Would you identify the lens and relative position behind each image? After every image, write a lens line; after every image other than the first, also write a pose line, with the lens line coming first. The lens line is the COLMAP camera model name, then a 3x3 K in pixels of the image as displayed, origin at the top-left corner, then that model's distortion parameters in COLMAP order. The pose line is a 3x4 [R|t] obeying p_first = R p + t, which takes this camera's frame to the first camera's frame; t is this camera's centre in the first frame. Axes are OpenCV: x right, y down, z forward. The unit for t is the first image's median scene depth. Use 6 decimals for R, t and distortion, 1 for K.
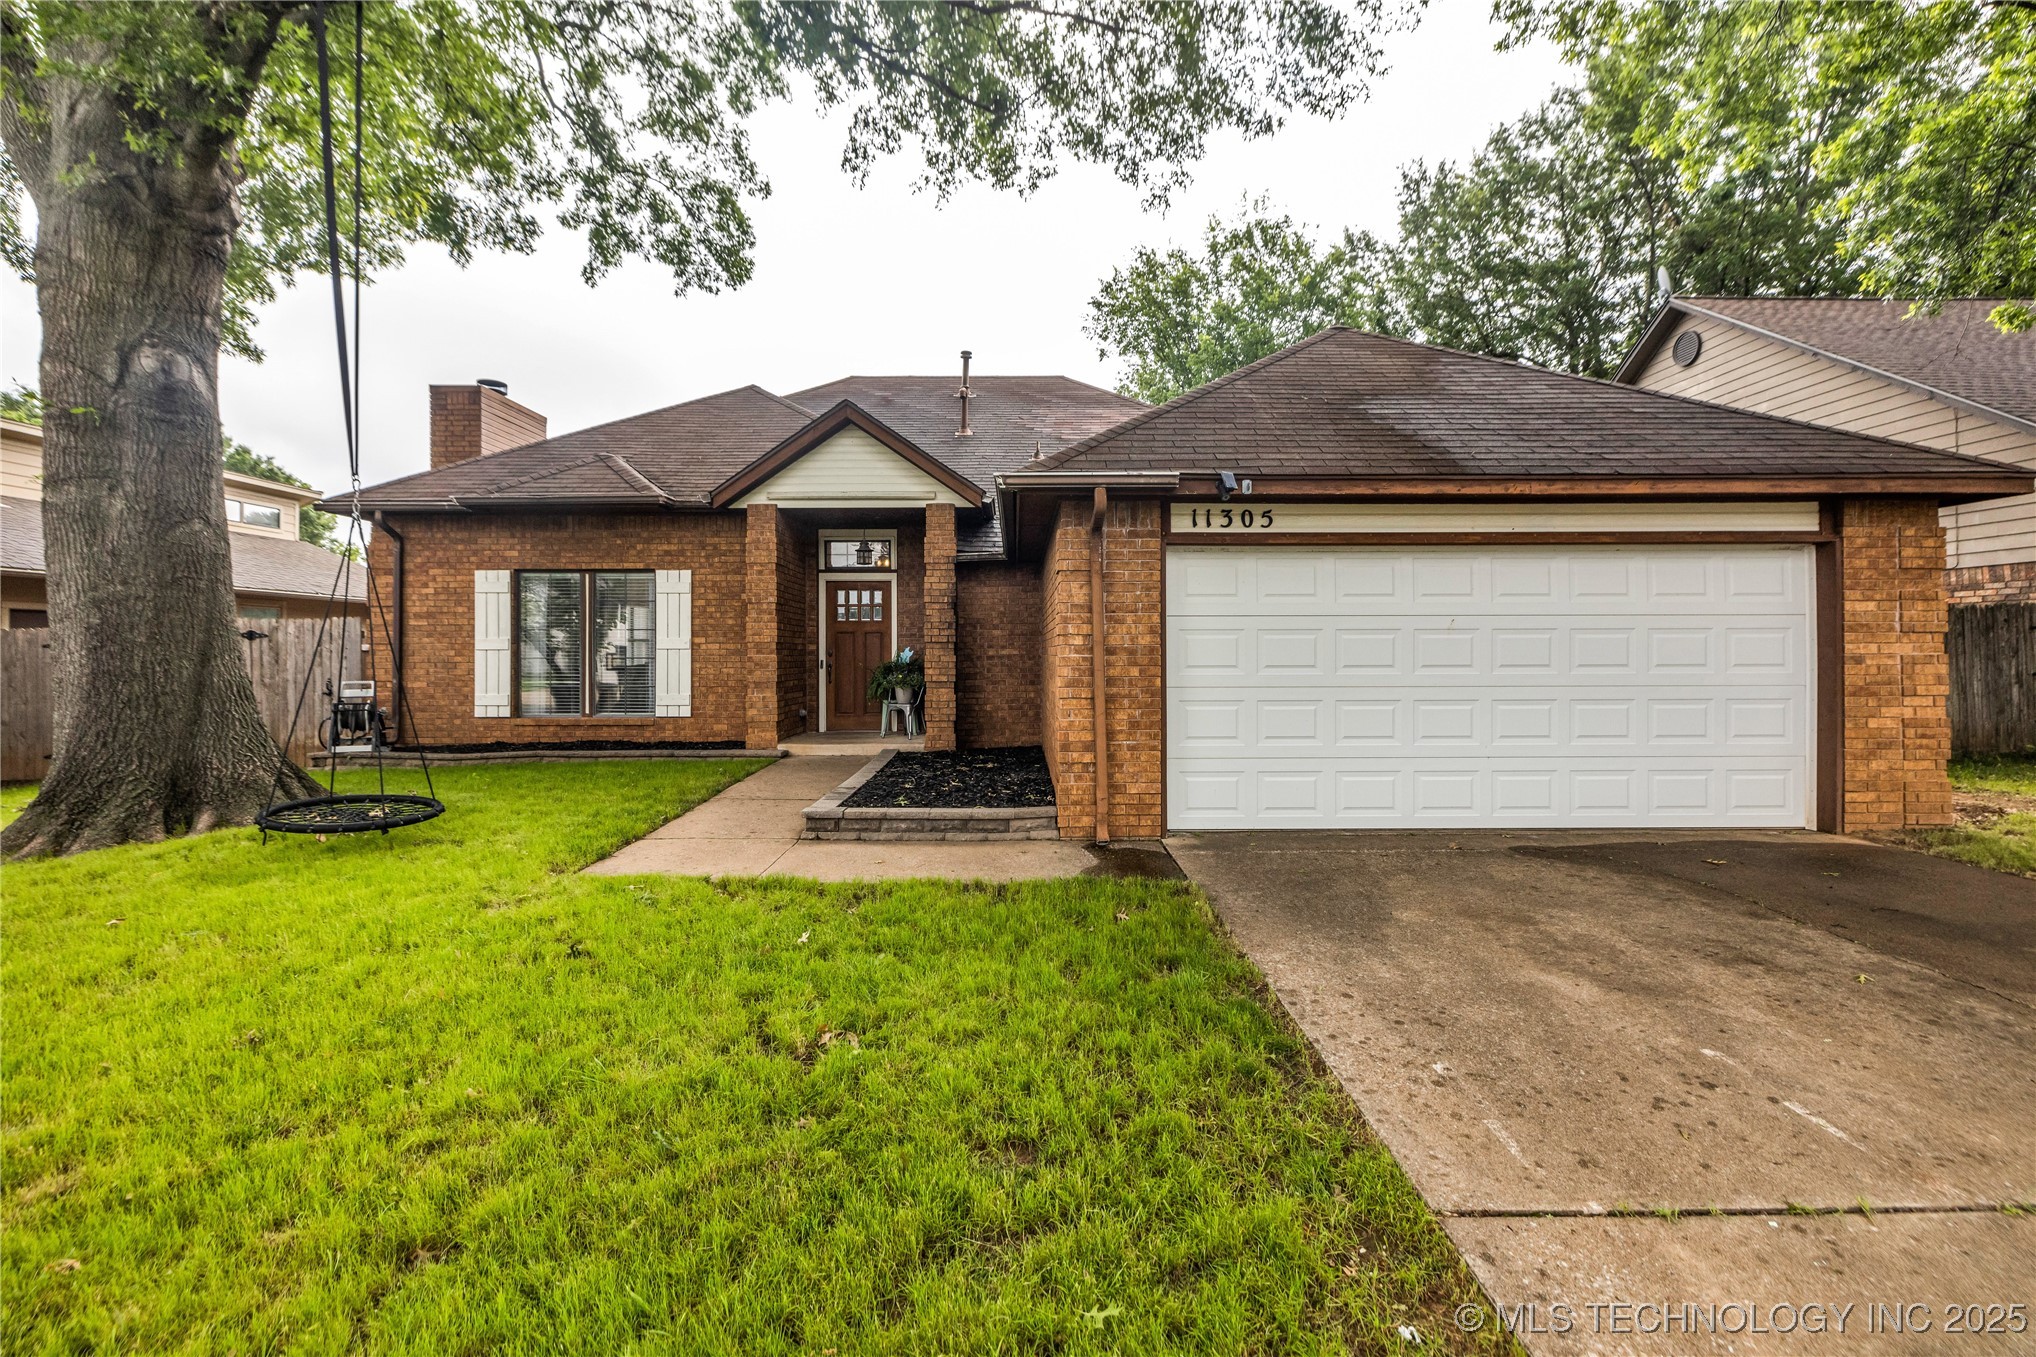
lens RADIAL K [[865.2, 0, 1011.5], [0, 865.2, 653.5], [0, 0, 1]] dist [-0.000529, 0.000064]
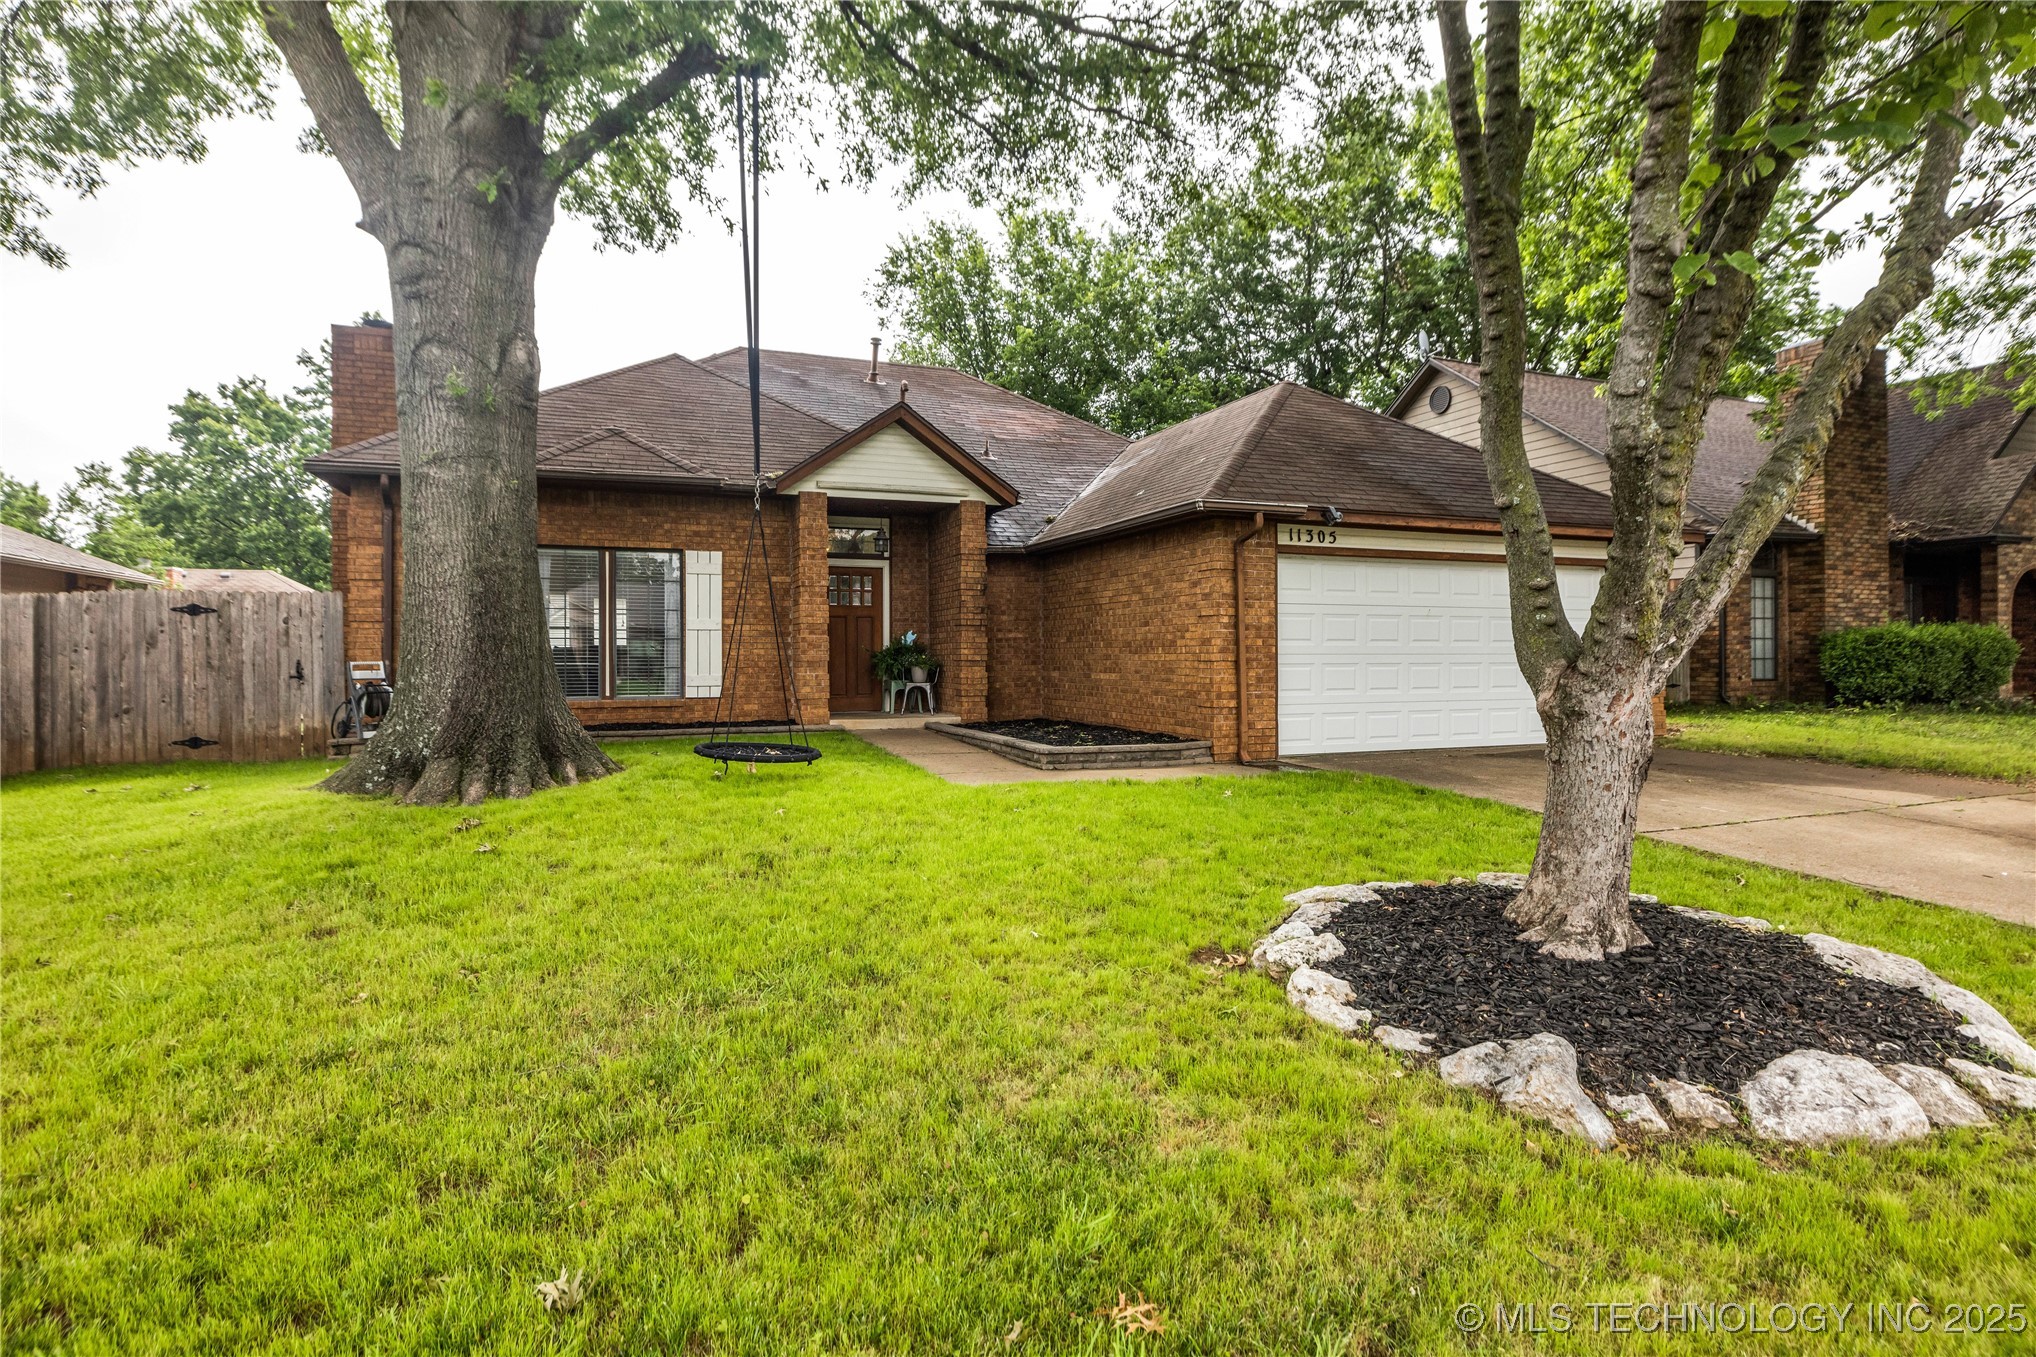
lens RADIAL K [[1036.4, 0, 1016.6], [0, 1036.4, 668.6], [0, 0, 1]] dist [-0.002773, -0.000420]
pose [[0.930733, -0.004765, 0.365669, -0.516078], [0.000450, 0.999929, 0.011884, 0.026625], [-0.365700, -0.010896, 0.930669, -0.262648]]
